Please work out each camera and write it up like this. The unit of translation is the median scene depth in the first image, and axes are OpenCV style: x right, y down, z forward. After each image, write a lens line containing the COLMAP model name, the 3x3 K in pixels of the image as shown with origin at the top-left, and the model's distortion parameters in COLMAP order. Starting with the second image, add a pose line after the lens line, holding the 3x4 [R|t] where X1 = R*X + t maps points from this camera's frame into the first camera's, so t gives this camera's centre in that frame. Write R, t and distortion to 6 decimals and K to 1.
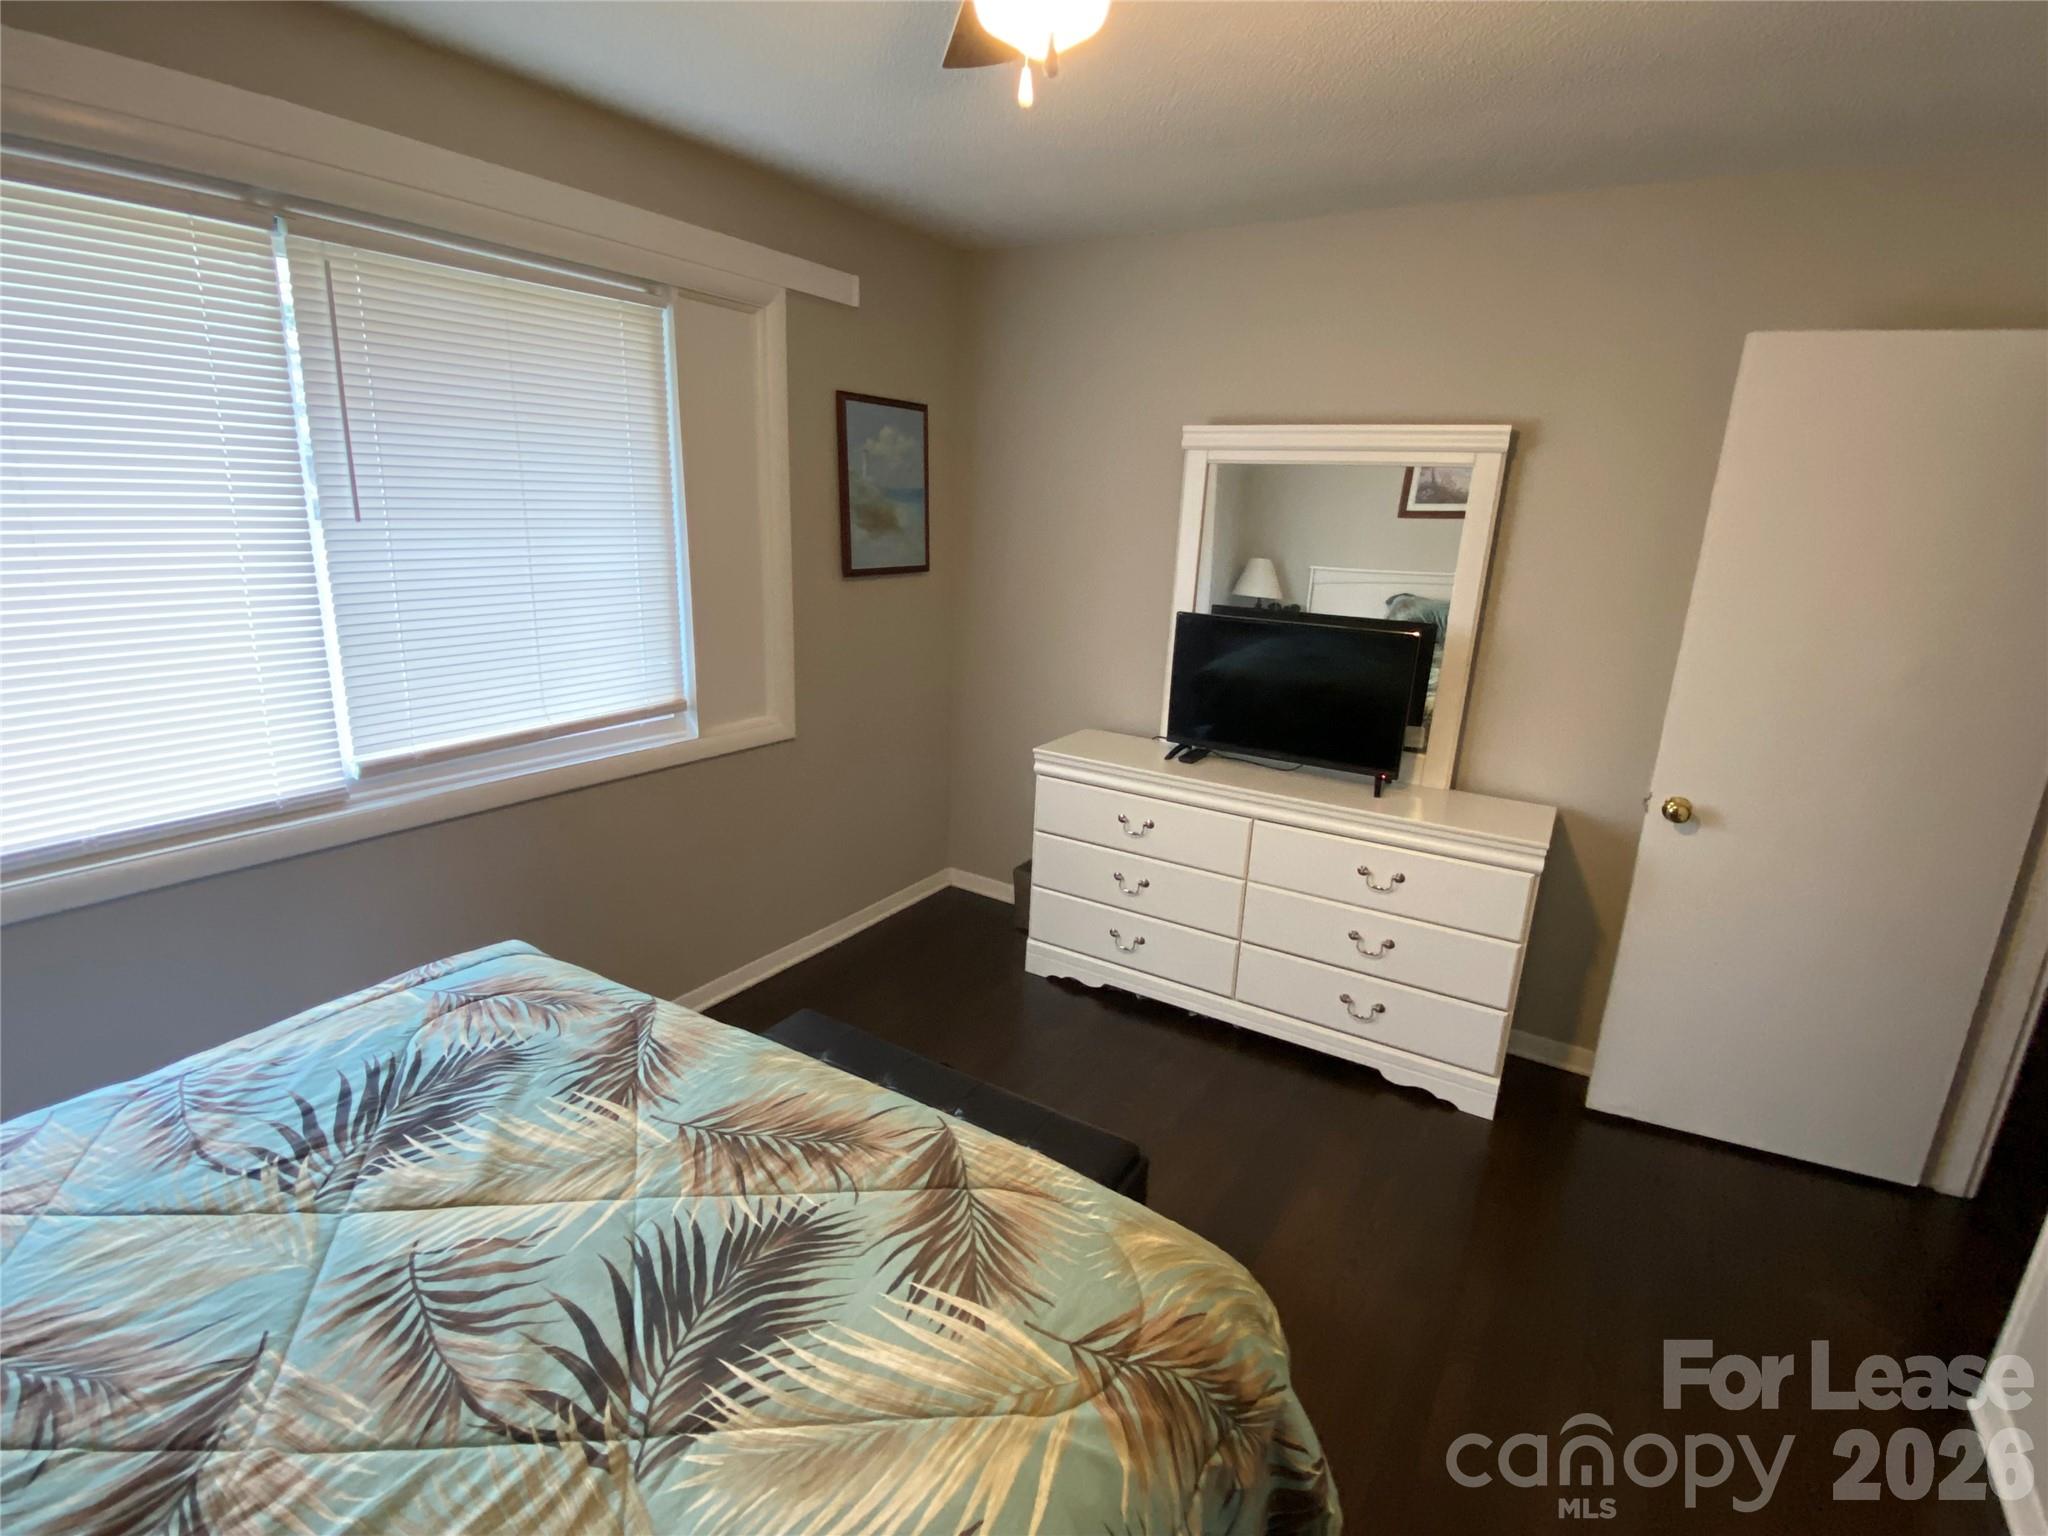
lens RADIAL K [[983.6, 0, 1024.0], [0, 983.6, 768.0], [0, 0, 1]] dist [0.024992, -0.025167]
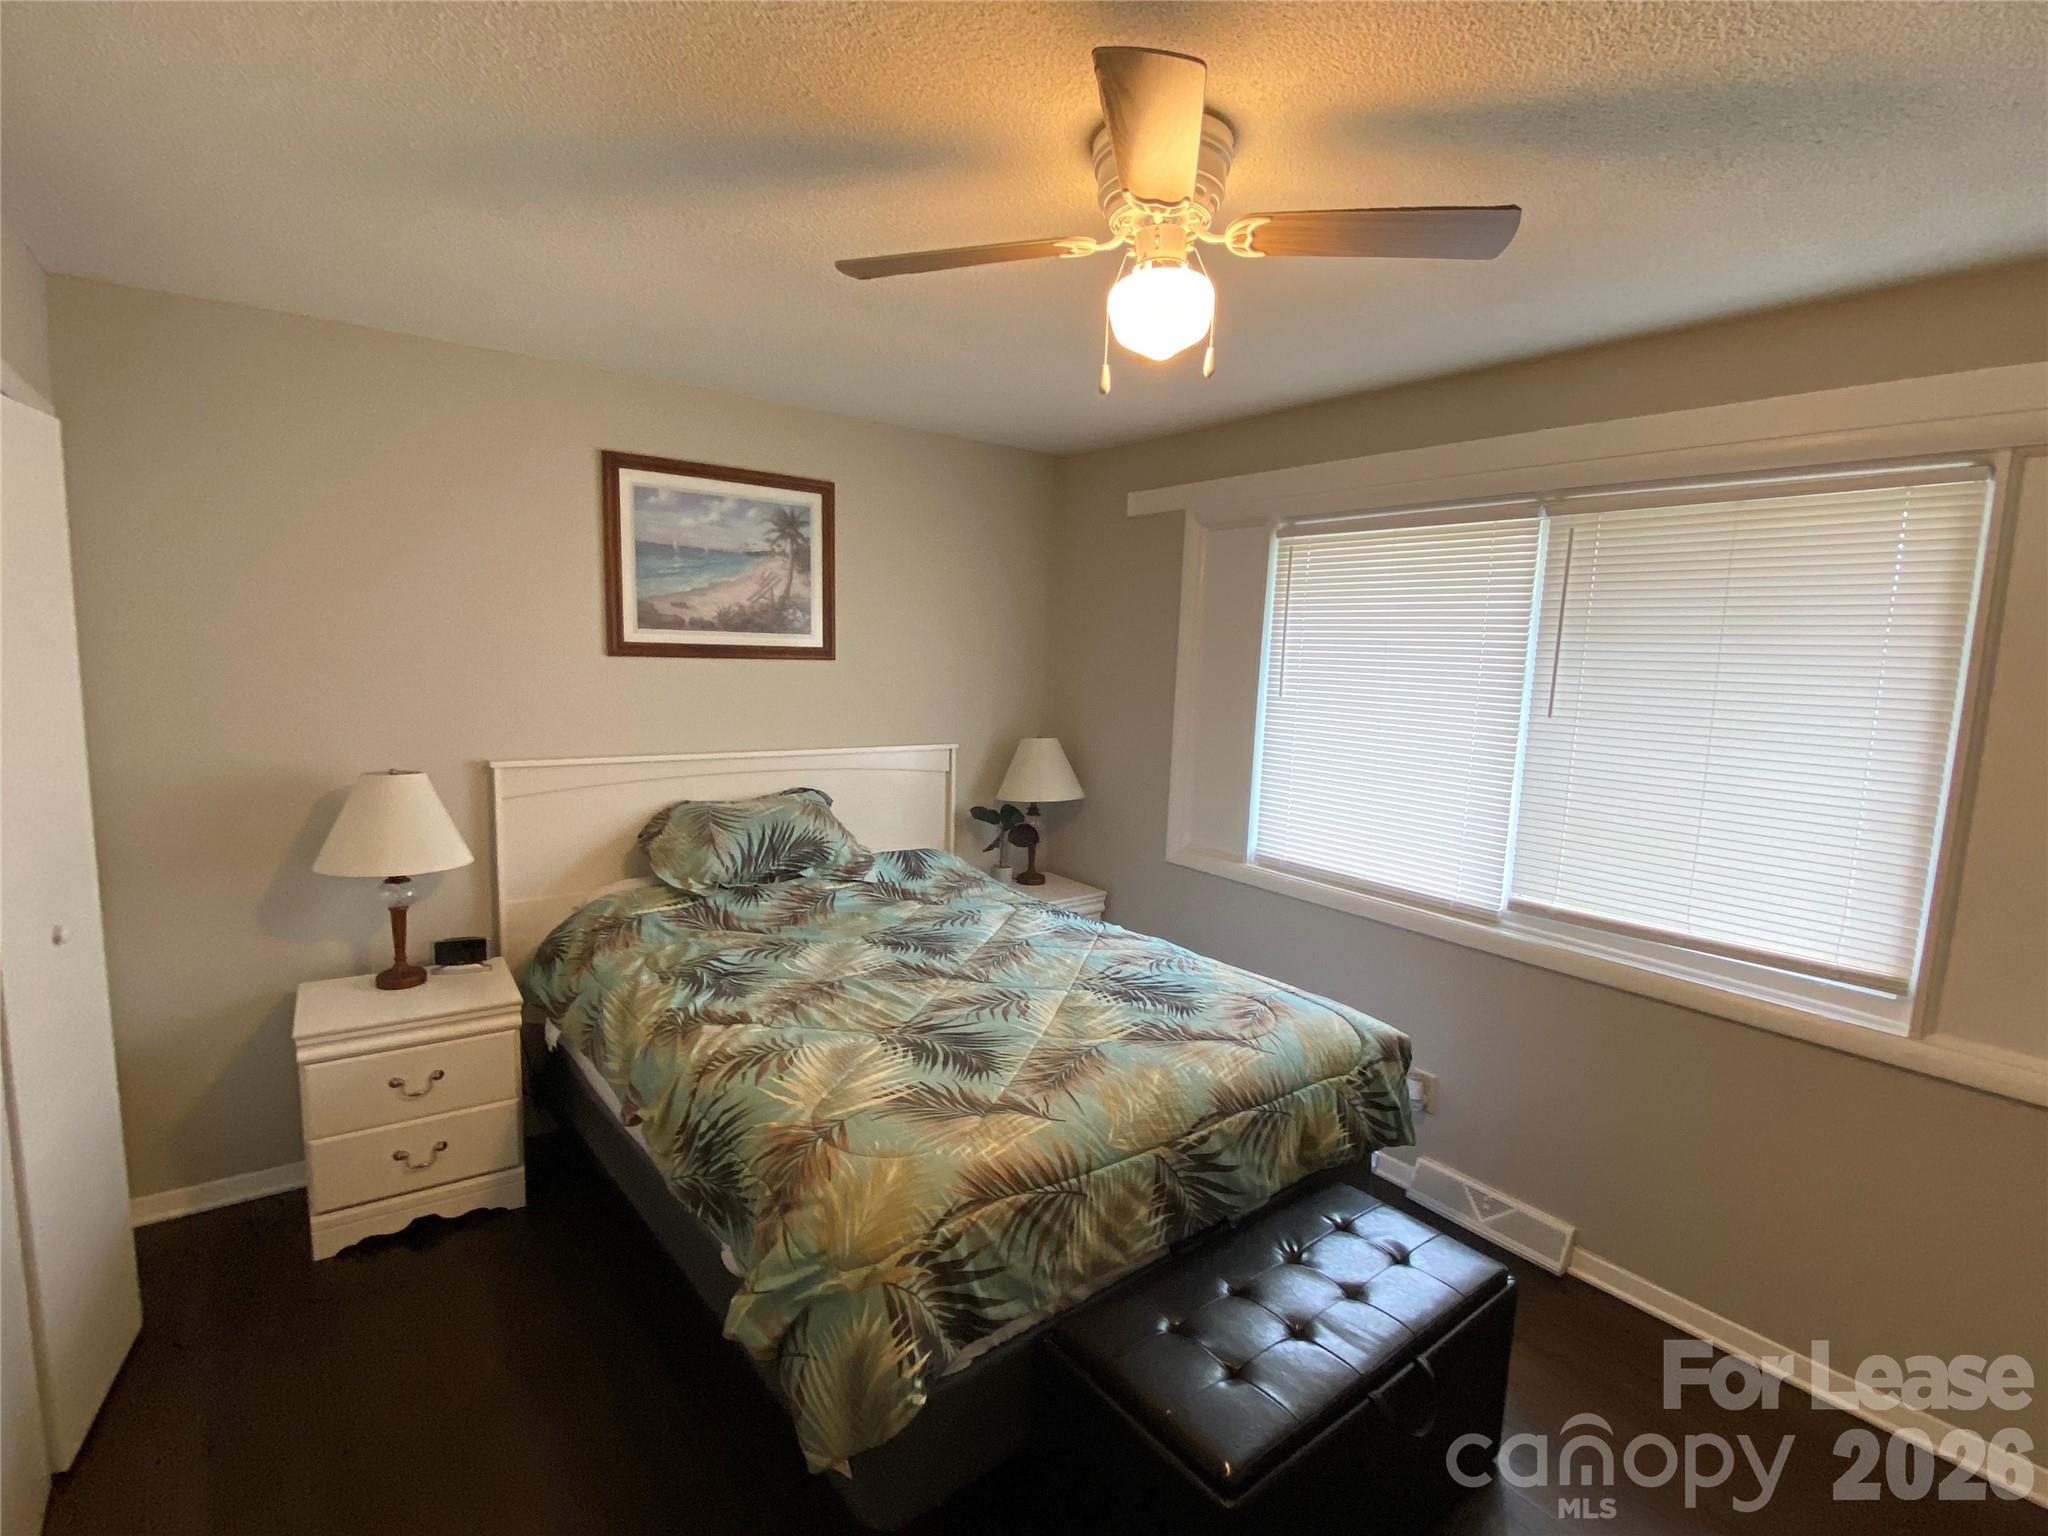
lens RADIAL K [[974.0, 0, 1024.0], [0, 974.0, 768.0], [0, 0, 1]] dist [0.055814, -0.000348]
pose [[-0.346616, 0.064079, -0.935816, 1.136566], [-0.296068, 0.939190, 0.173970, -0.306743], [0.890057, 0.337366, -0.306566, 1.185839]]
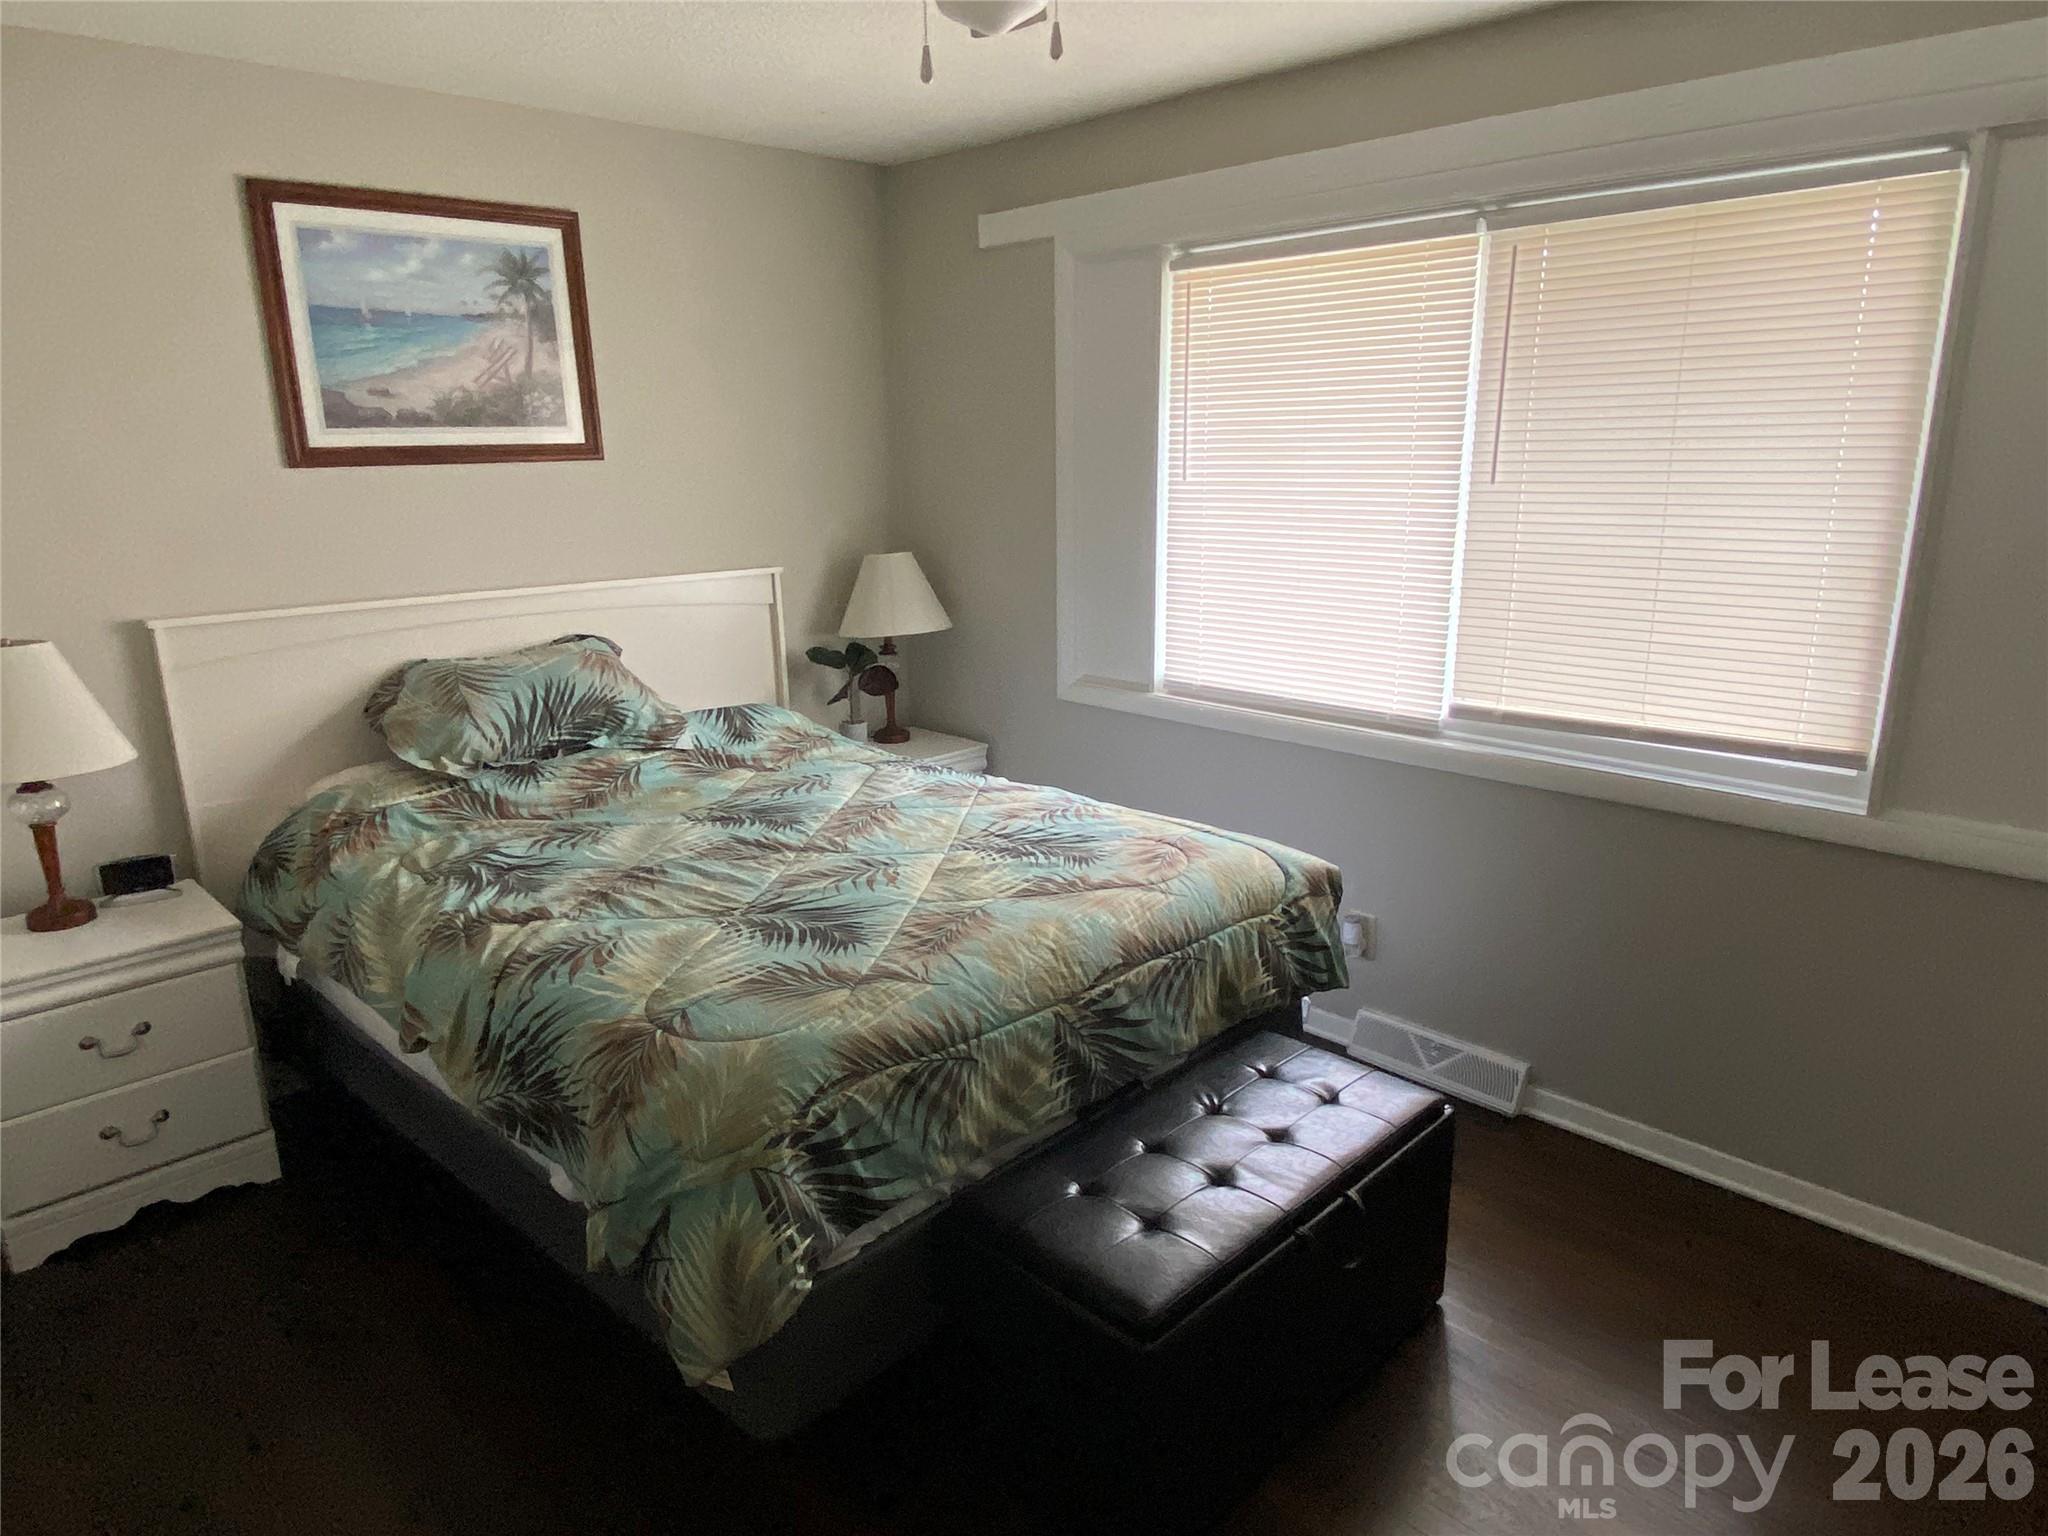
lens RADIAL K [[1294.2, 0, 1034.3], [0, 1294.2, 769.2], [0, 0, 1]] dist [0.112179, -0.133655]
pose [[-0.226090, 0.202395, -0.952848, 1.281275], [-0.253810, 0.932149, 0.258222, -0.297174], [0.940459, 0.300224, -0.159380, 1.251135]]
